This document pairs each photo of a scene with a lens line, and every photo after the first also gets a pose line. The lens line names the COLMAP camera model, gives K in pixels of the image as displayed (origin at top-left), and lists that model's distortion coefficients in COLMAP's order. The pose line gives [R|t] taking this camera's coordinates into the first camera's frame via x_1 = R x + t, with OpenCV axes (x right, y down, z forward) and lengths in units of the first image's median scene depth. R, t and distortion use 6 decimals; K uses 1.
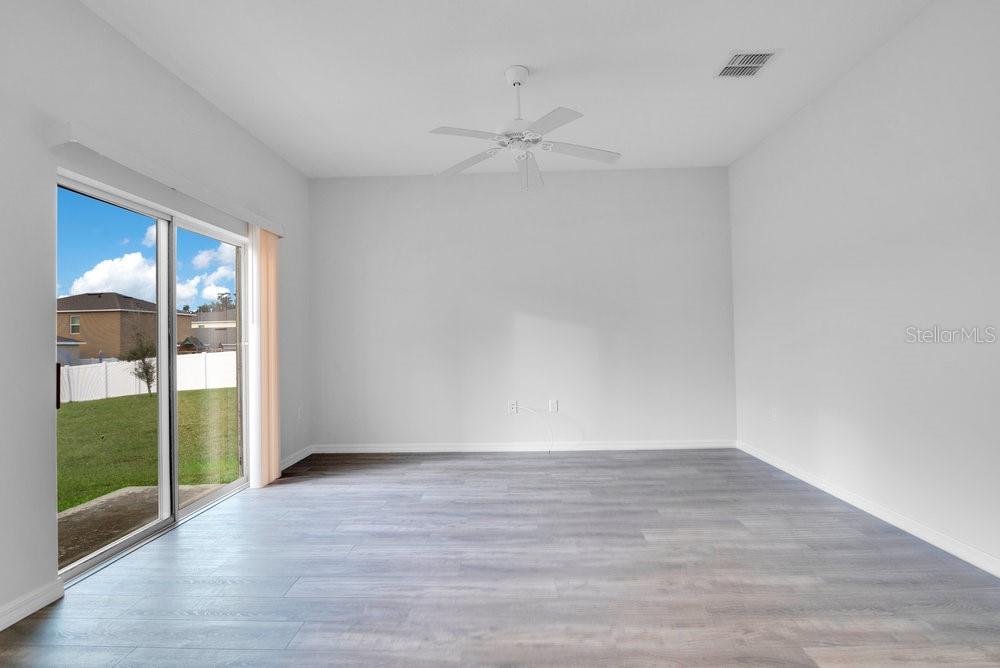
lens RADIAL K [[488.2, 0, 498.3], [0, 488.2, 336.4], [0, 0, 1]] dist [-0.018517, 0.000845]
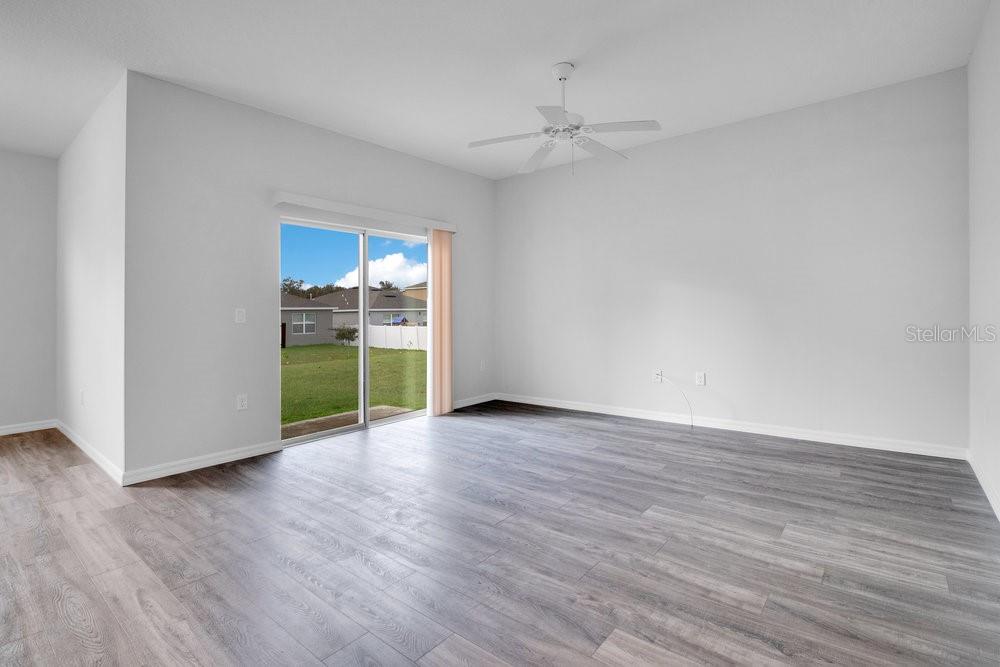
lens RADIAL K [[466.2, 0, 486.5], [0, 466.2, 310.6], [0, 0, 1]] dist [-0.010824, -0.000567]
pose [[0.785157, 0.000871, -0.619296, 0.558627], [0.007755, 0.999907, 0.011237, -0.006458], [0.619248, -0.013625, 0.785077, 0.058282]]
